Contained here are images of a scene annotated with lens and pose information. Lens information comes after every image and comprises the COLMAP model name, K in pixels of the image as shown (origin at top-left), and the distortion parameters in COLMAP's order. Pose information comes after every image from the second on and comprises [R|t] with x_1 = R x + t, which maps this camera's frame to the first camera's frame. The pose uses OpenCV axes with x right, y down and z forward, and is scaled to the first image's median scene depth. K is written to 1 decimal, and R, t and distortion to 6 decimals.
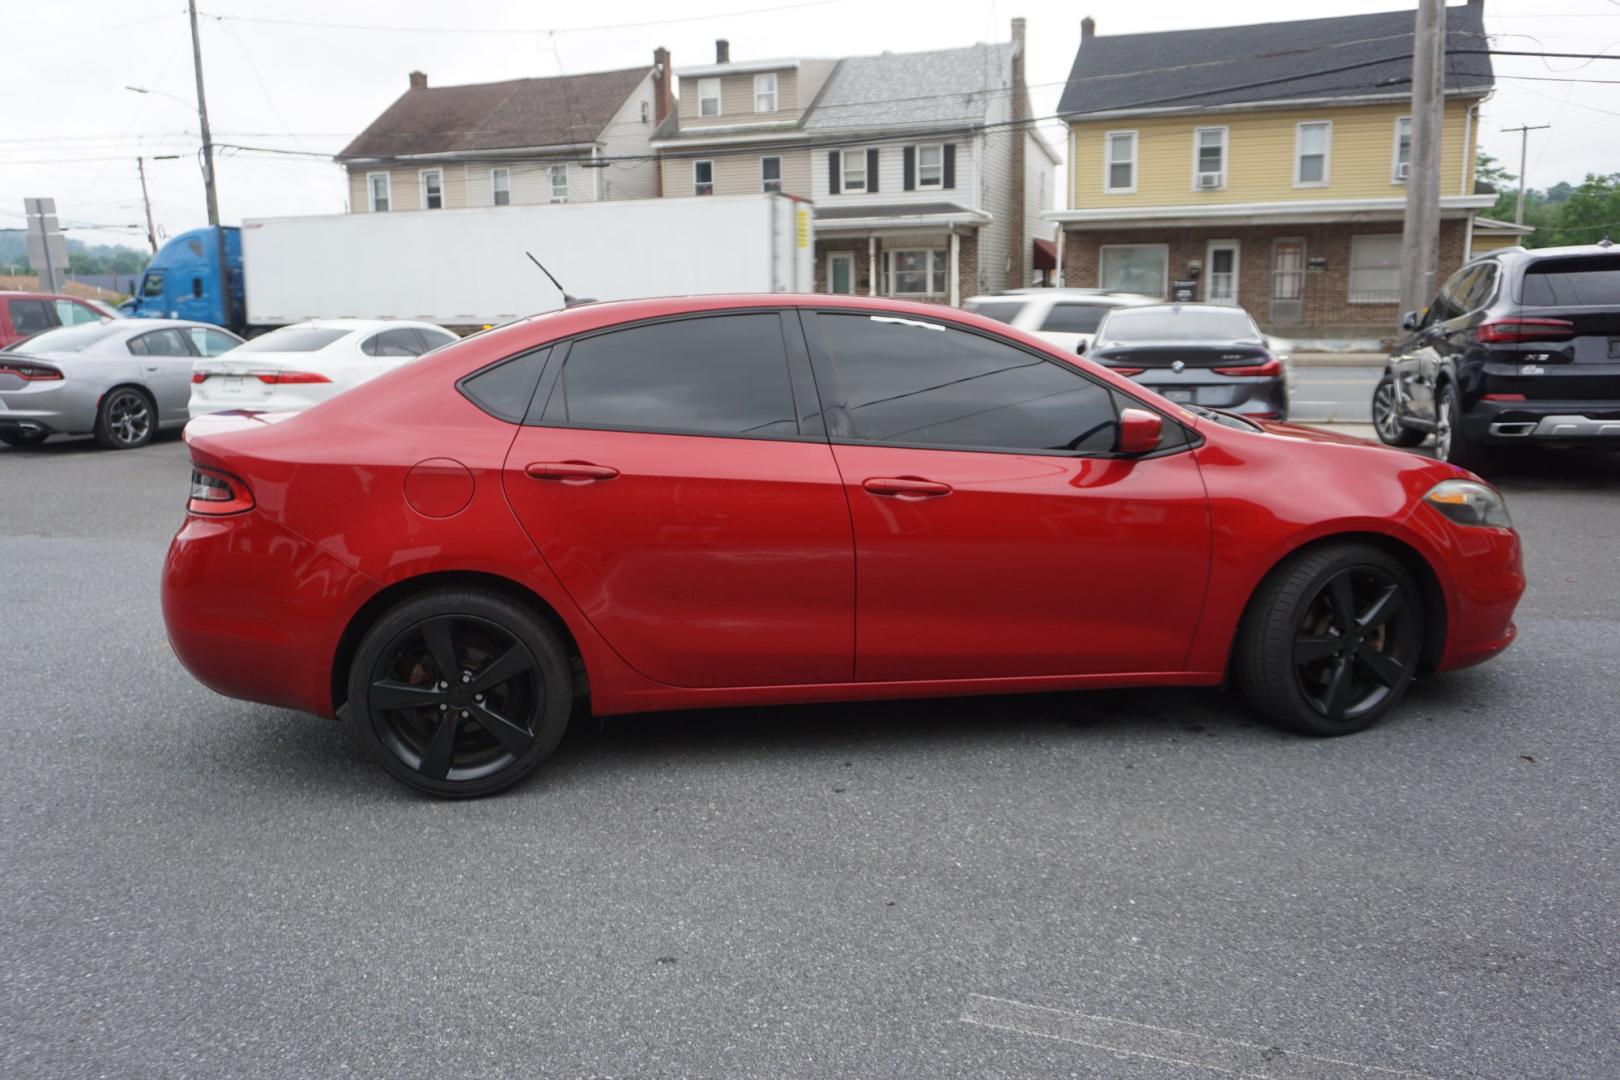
lens RADIAL K [[1232.2, 0, 799.9], [0, 1232.2, 529.4], [0, 0, 1]] dist [-0.047386, 0.046989]
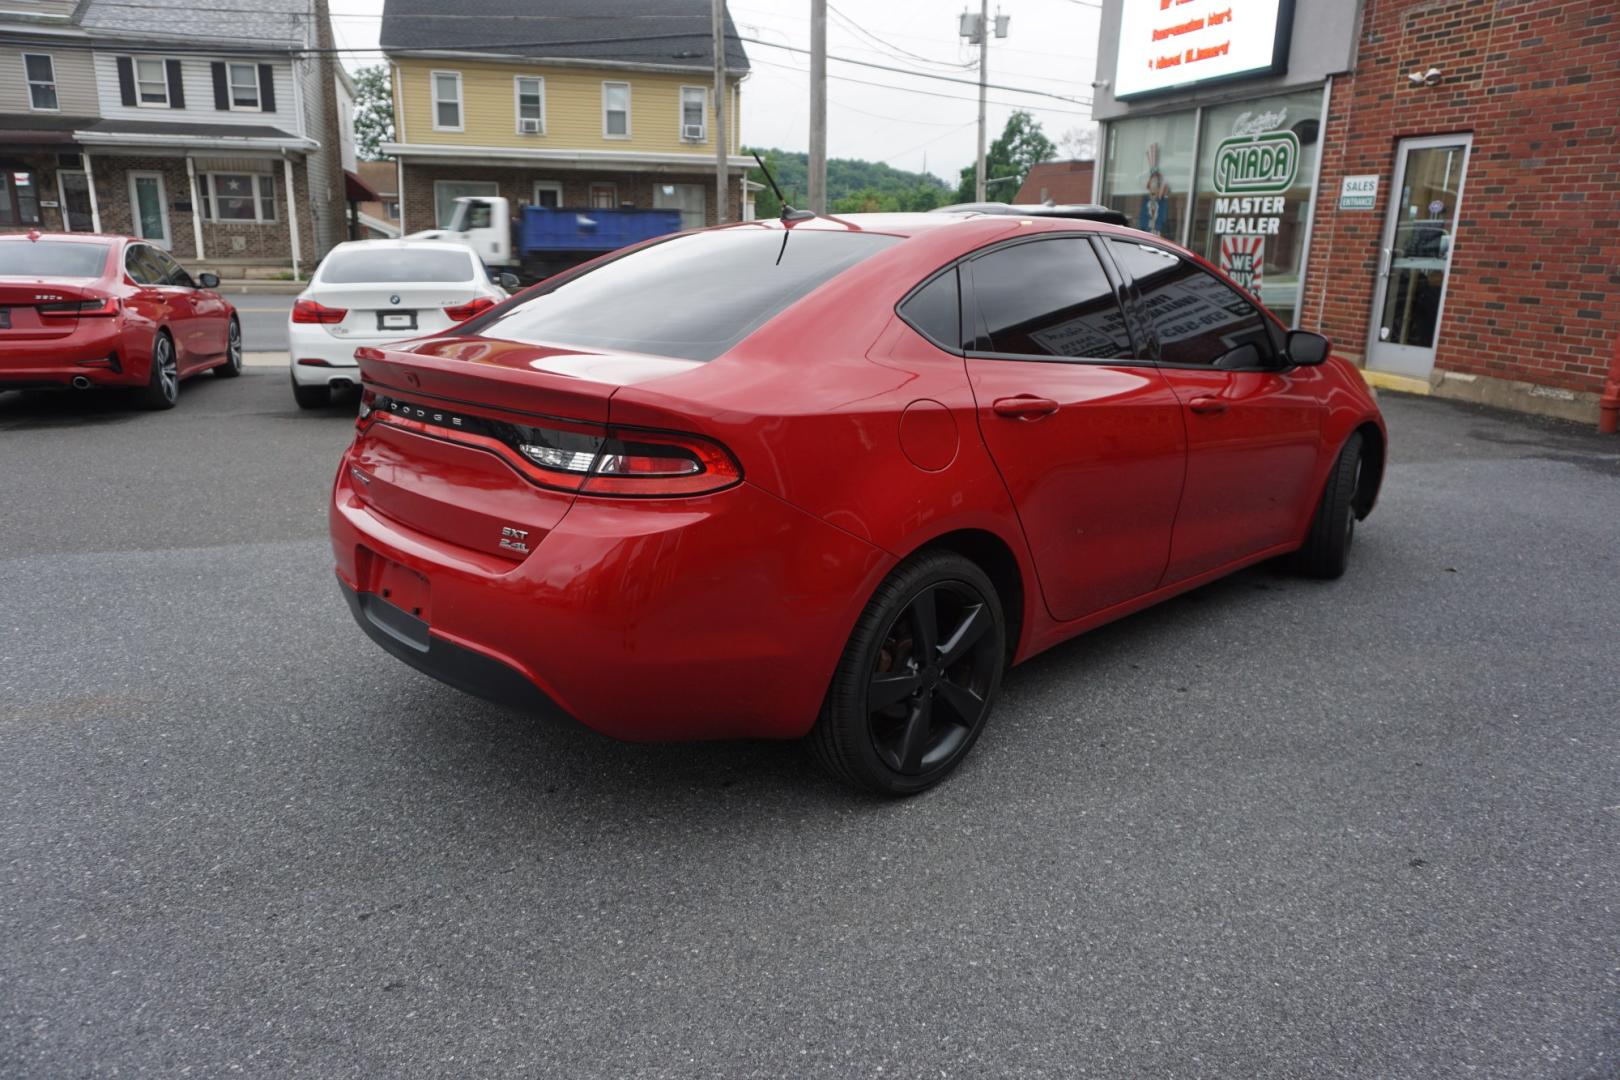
lens RADIAL K [[1087.9, 0, 807.7], [0, 1087.9, 532.7], [0, 0, 1]] dist [-0.044609, 0.030078]
pose [[0.797875, -0.123945, 0.589943, -0.295794], [0.074514, 0.991407, 0.107515, -0.019749], [-0.598200, -0.041824, 0.800255, 0.166887]]
